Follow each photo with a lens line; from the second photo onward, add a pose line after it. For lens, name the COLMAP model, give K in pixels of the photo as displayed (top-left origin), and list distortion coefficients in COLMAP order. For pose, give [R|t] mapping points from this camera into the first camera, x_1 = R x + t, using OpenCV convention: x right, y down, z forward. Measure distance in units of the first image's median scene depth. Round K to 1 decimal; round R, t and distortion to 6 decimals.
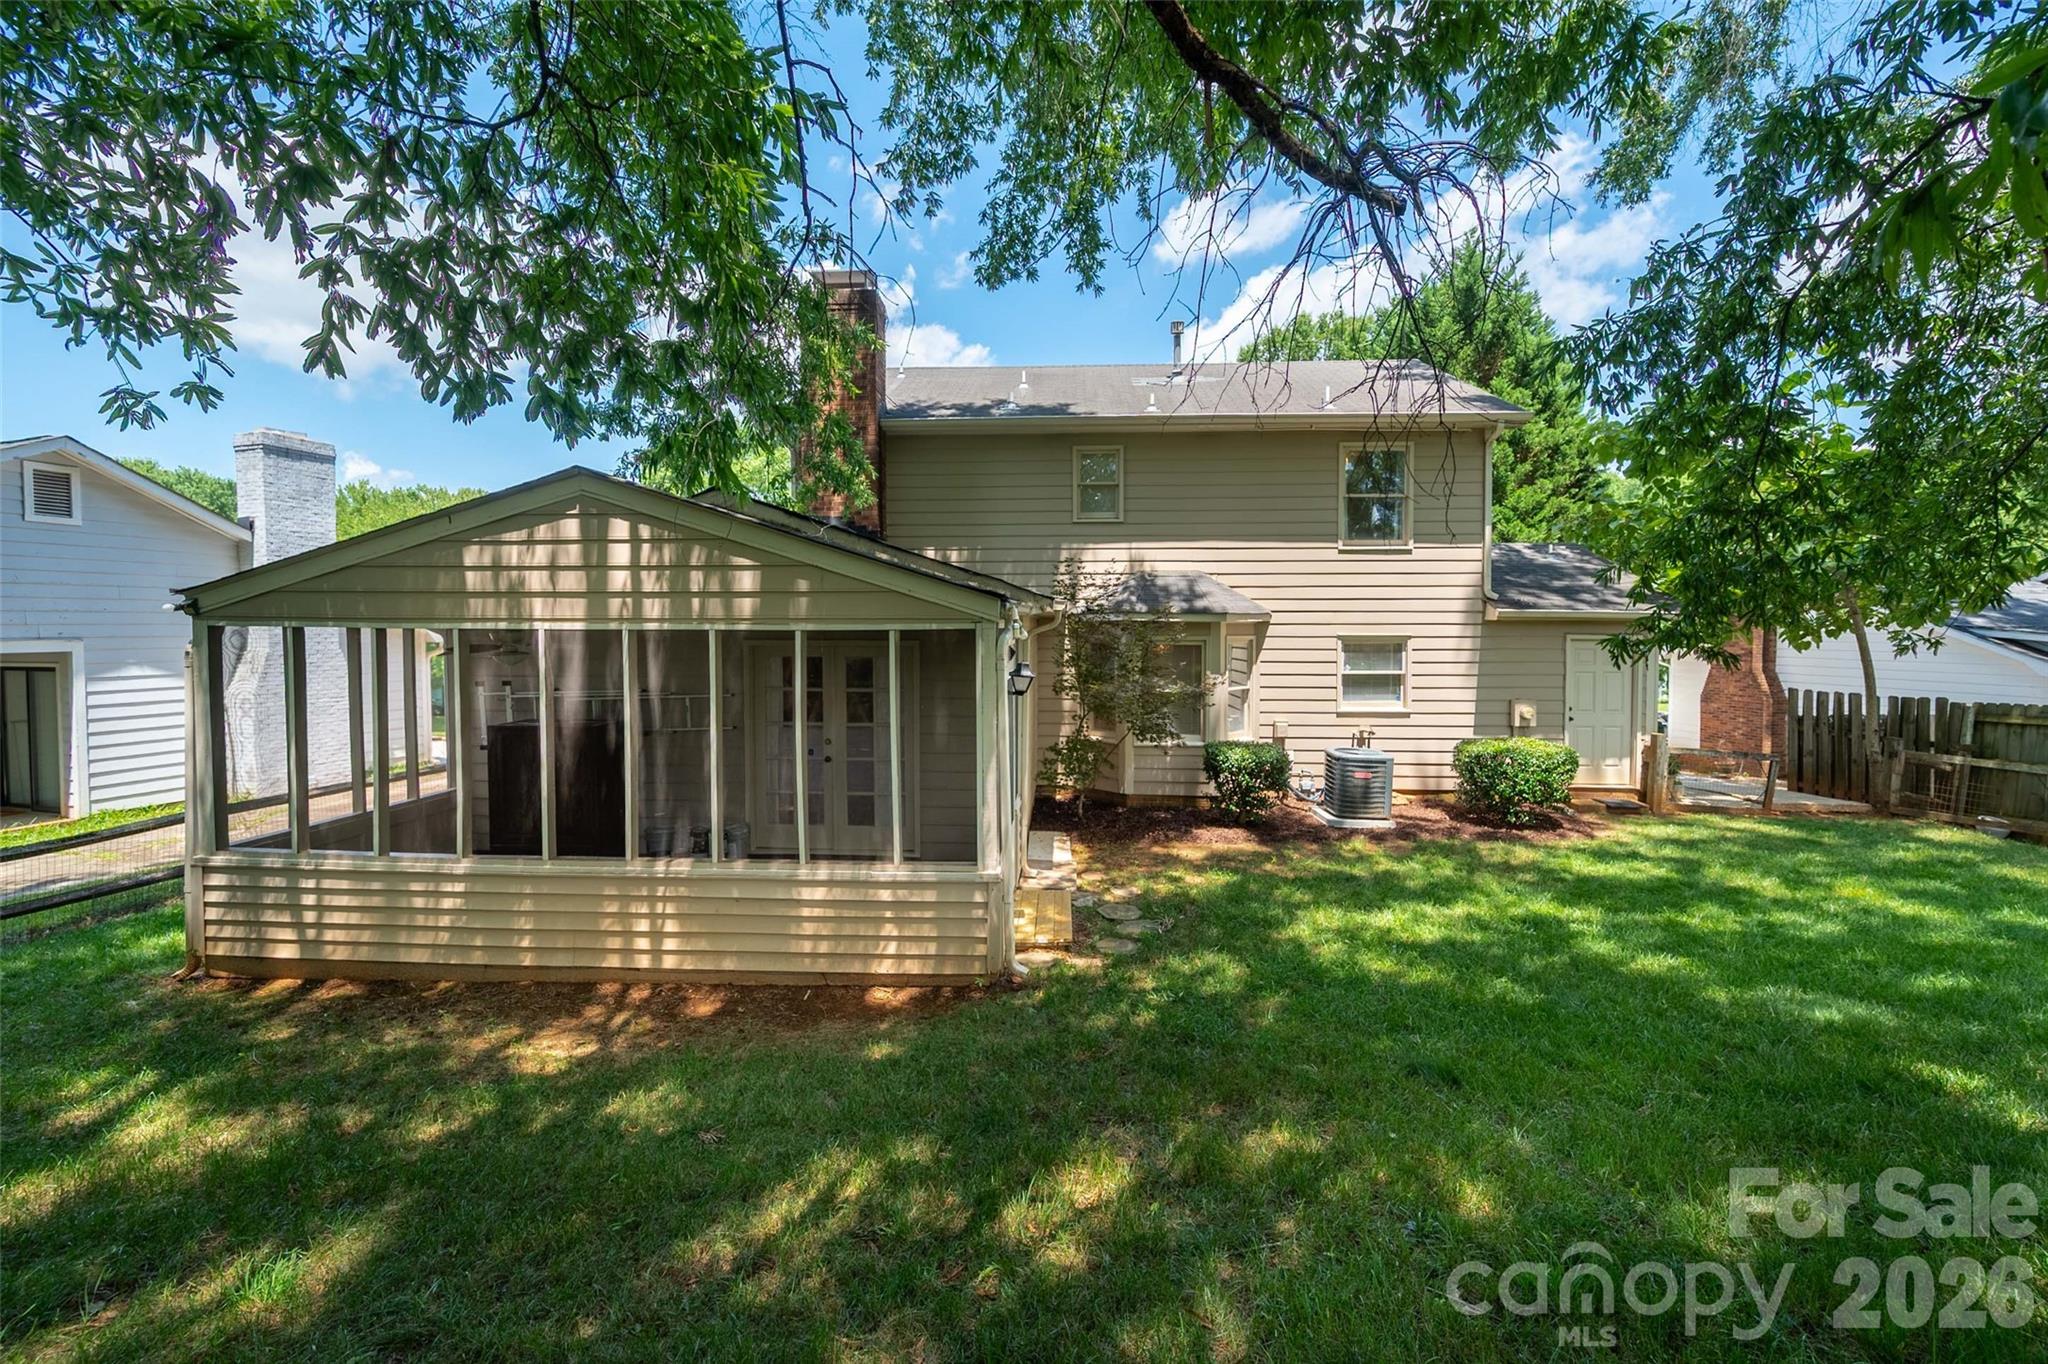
lens RADIAL K [[822.5, 0, 1024.4], [0, 822.5, 654.9], [0, 0, 1]] dist [-0.000117, 0.000017]
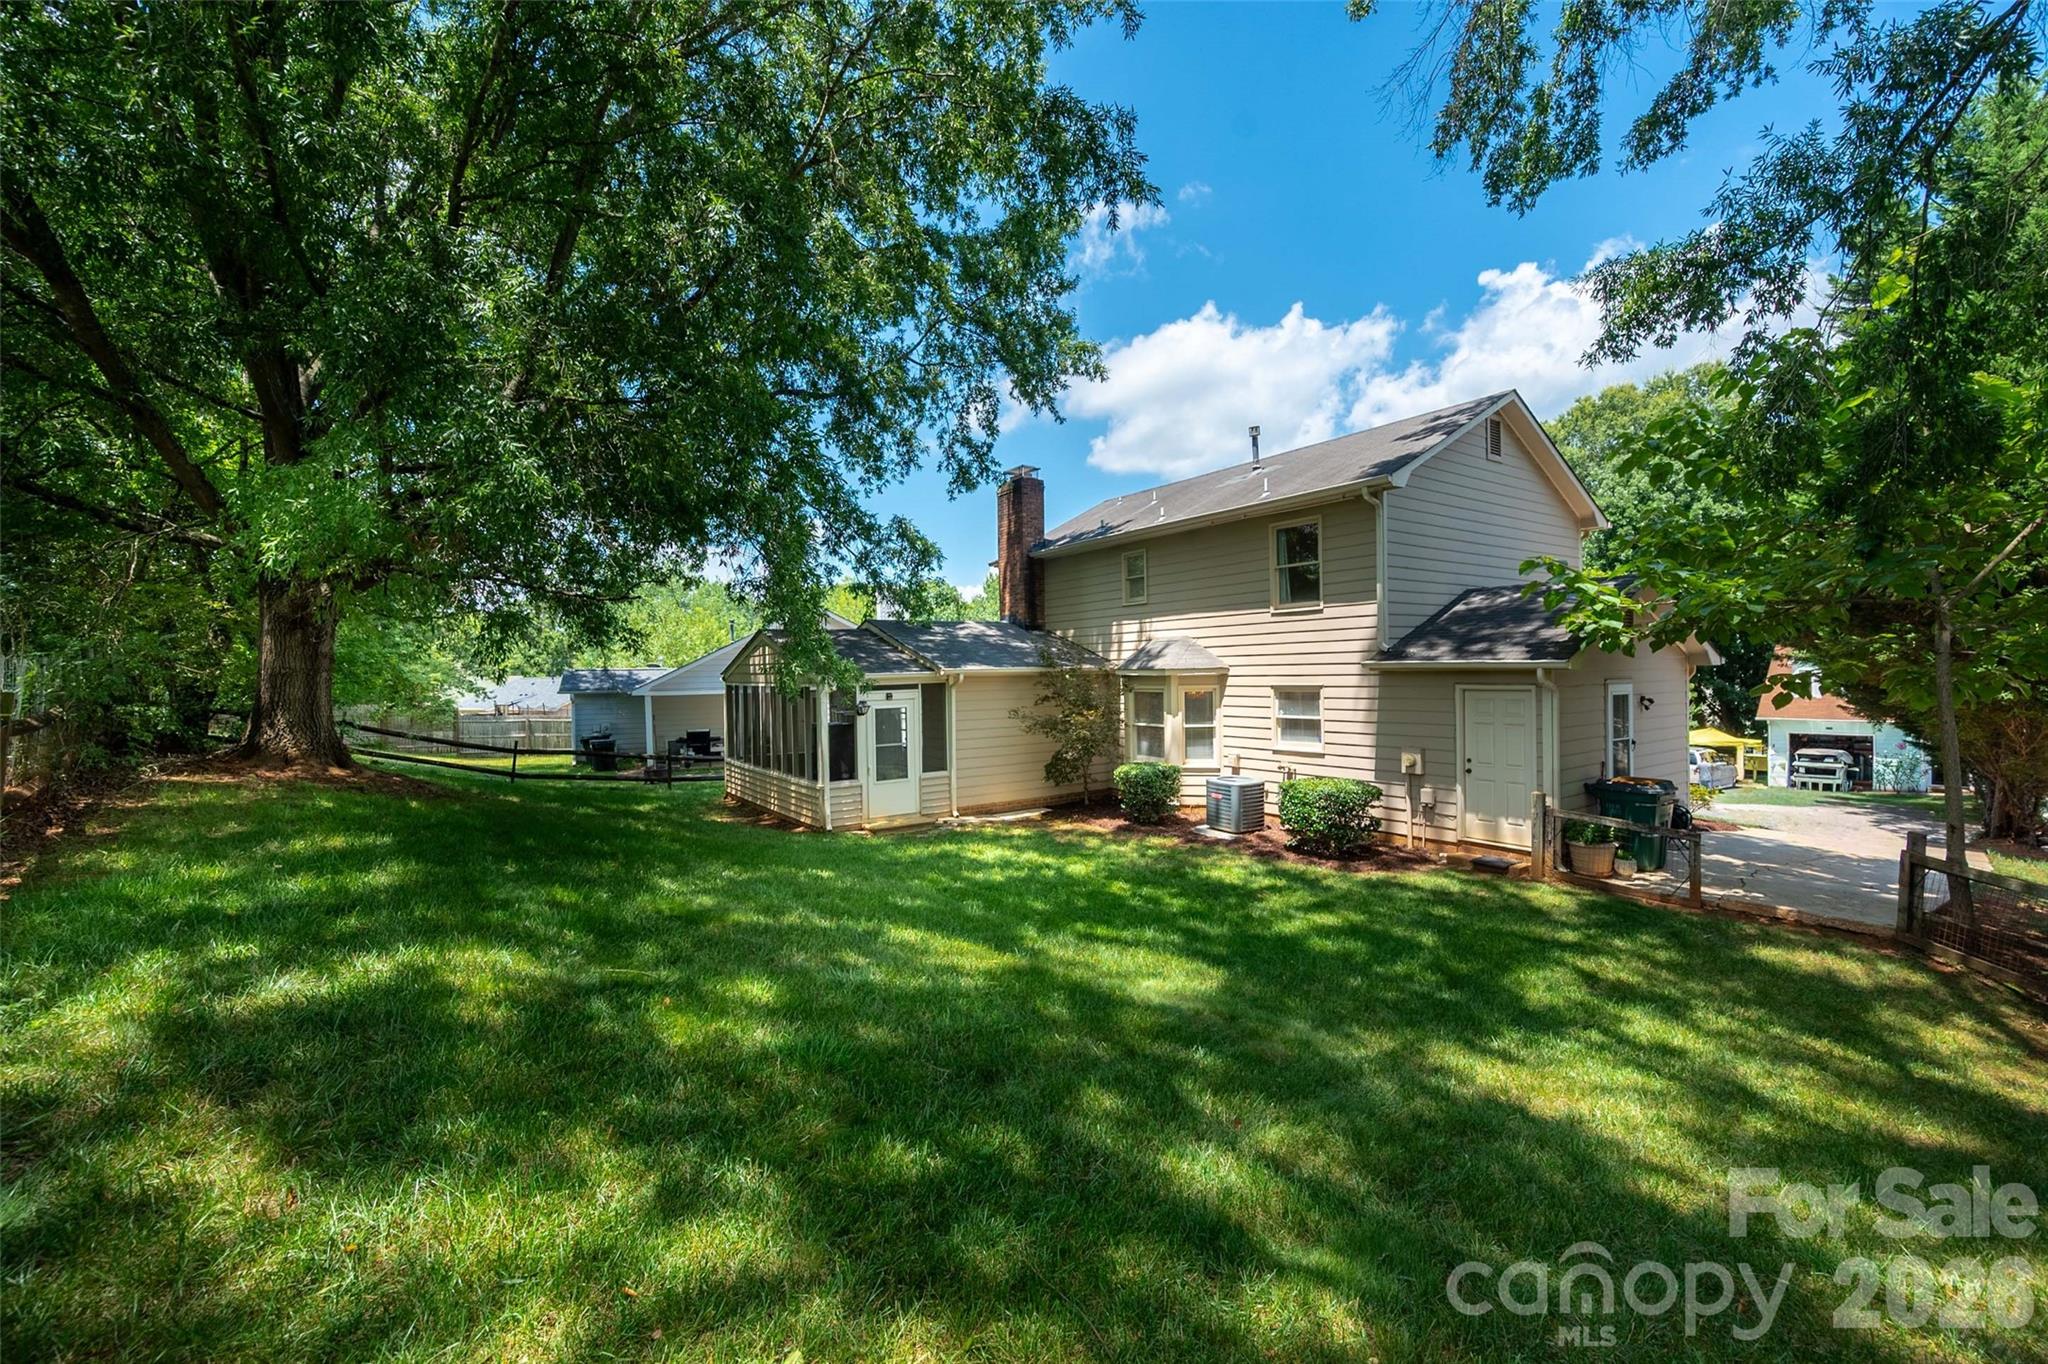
lens RADIAL K [[822.9, 0, 1024.0], [0, 822.9, 682.0], [0, 0, 1]] dist [-0.000029, 0.000043]
pose [[0.617094, -0.003464, -0.786882, 1.102494], [-0.010804, 0.999859, -0.012874, -0.009004], [0.786815, 0.016446, 0.616970, -0.019598]]
